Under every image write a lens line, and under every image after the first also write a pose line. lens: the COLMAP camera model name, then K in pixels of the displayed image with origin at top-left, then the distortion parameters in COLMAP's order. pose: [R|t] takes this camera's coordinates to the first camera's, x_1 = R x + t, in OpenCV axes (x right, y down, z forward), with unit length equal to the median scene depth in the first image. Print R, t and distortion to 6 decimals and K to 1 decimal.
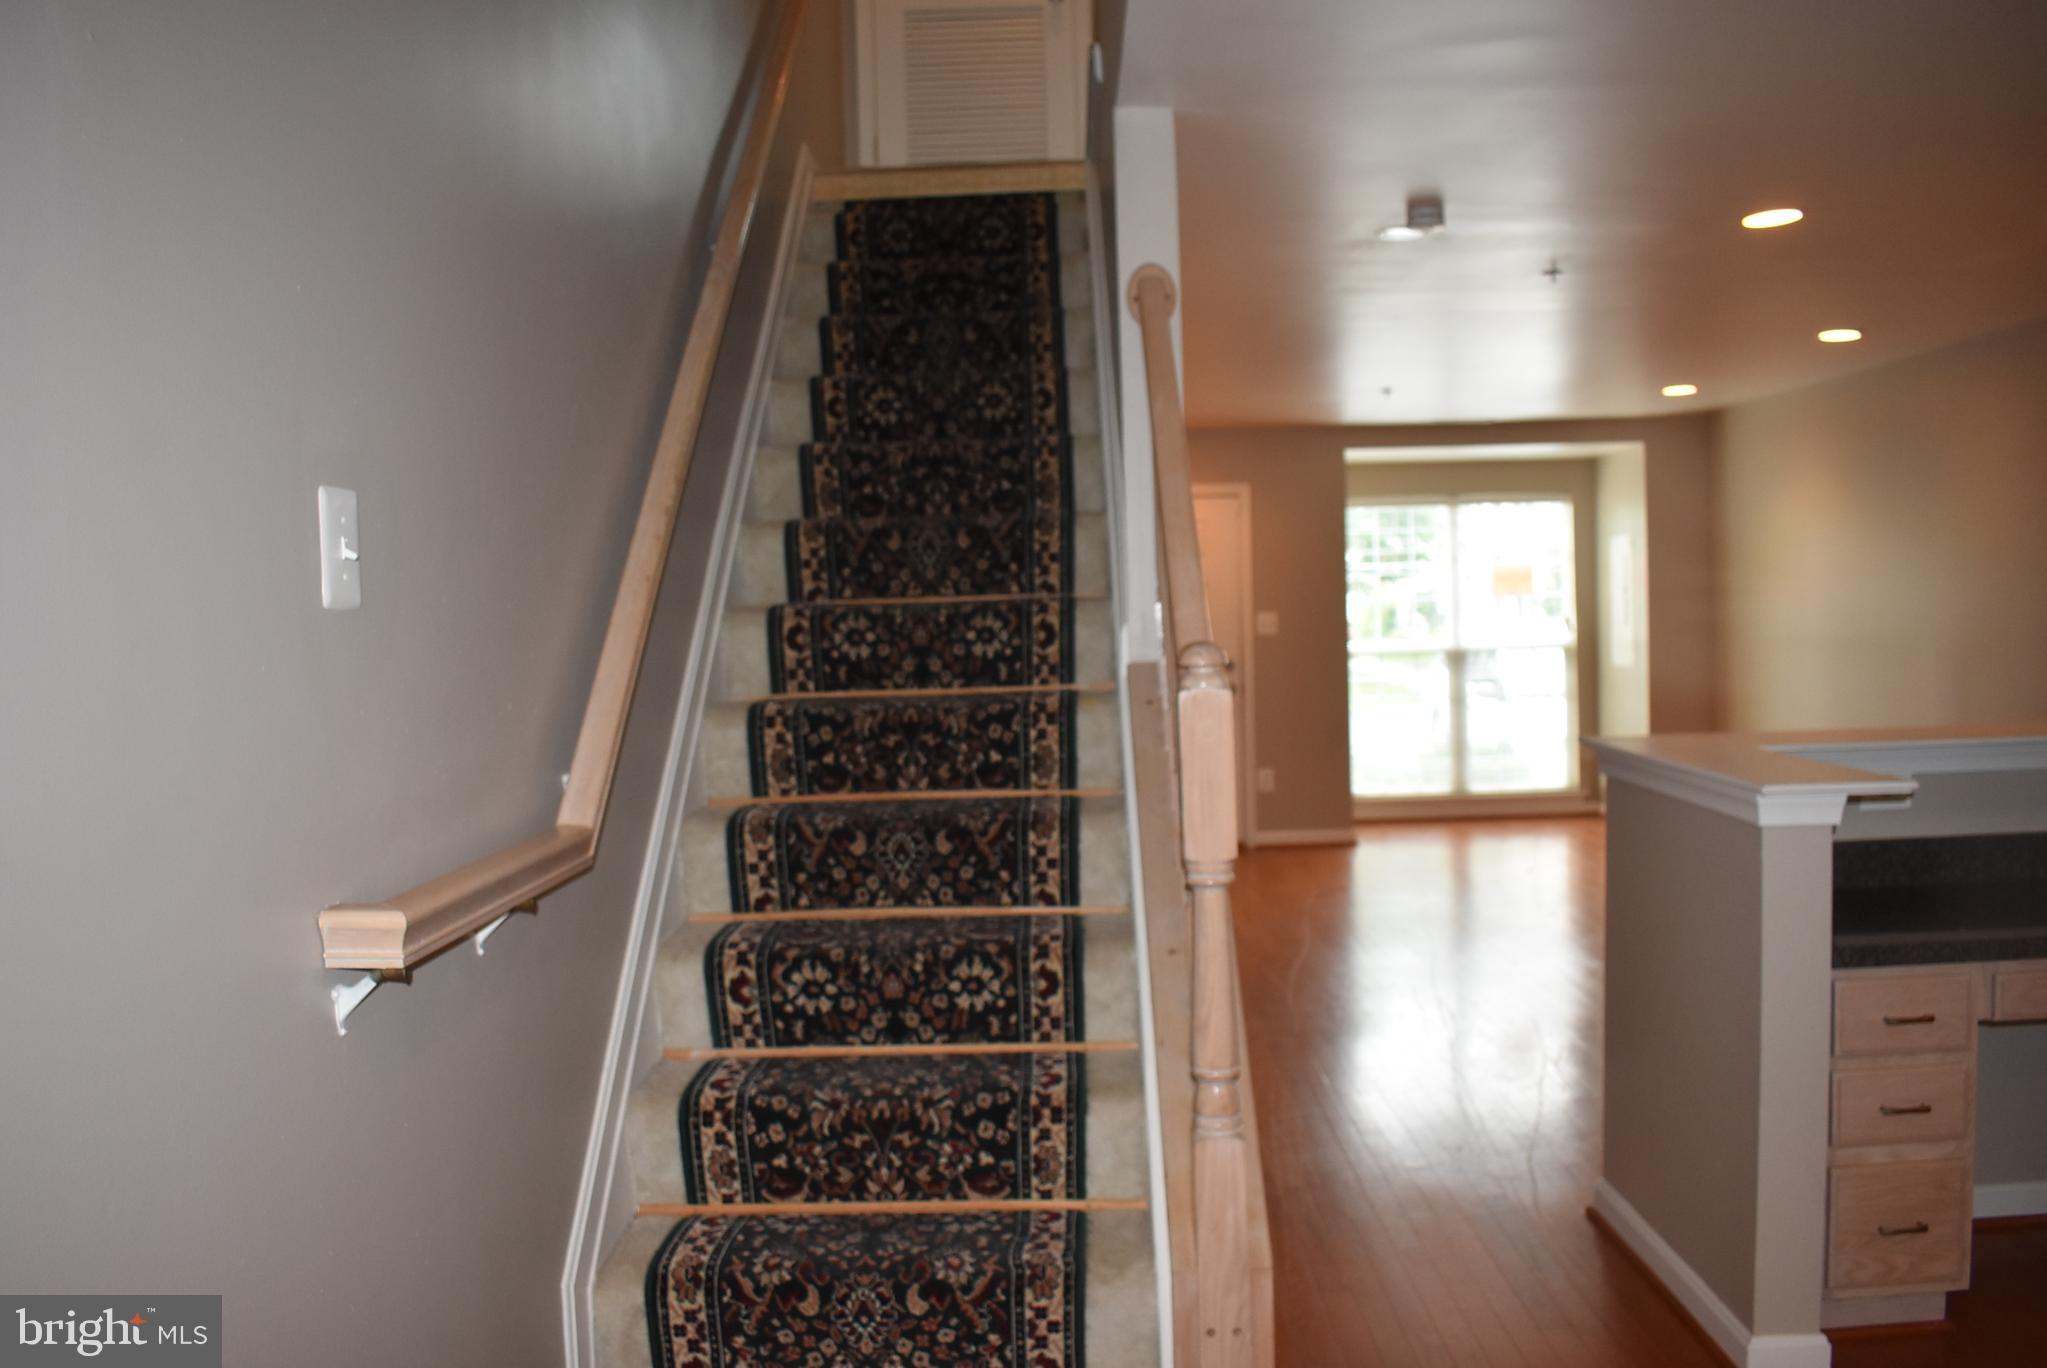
lens RADIAL K [[1641.9, 0, 1042.5], [0, 1641.9, 683.6], [0, 0, 1]] dist [-0.090405, 0.005021]
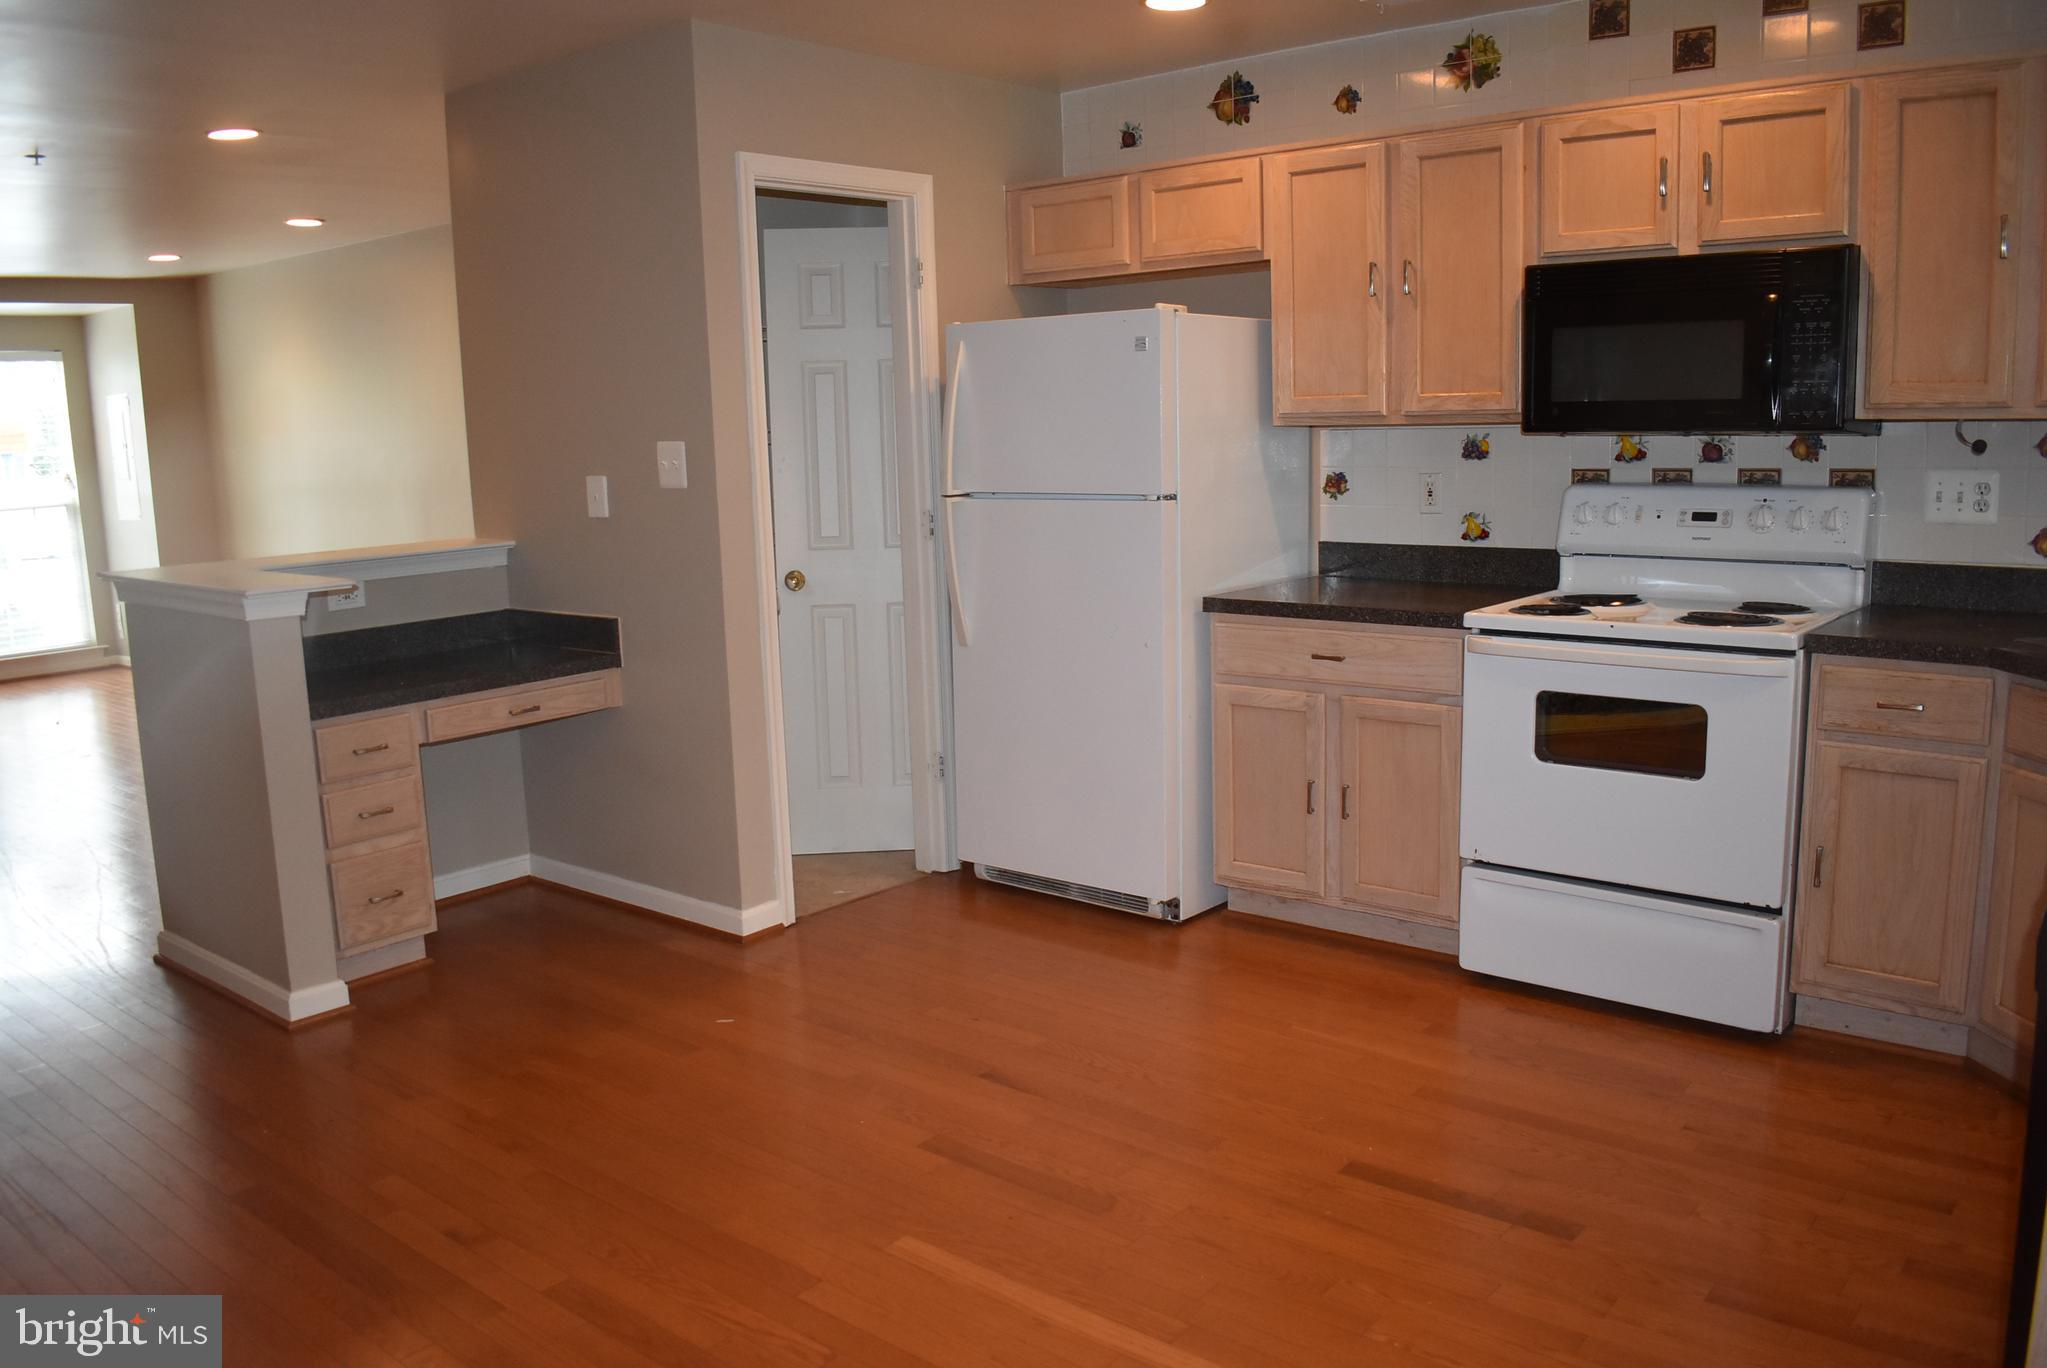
lens RADIAL K [[1641.9, 0, 1042.5], [0, 1641.9, 683.6], [0, 0, 1]] dist [-0.090405, 0.005021]
pose [[0.649790, -0.117594, 0.750962, -0.097296], [0.047046, 0.992288, 0.114676, 0.009751], [-0.758656, -0.039186, 0.650311, -0.264994]]
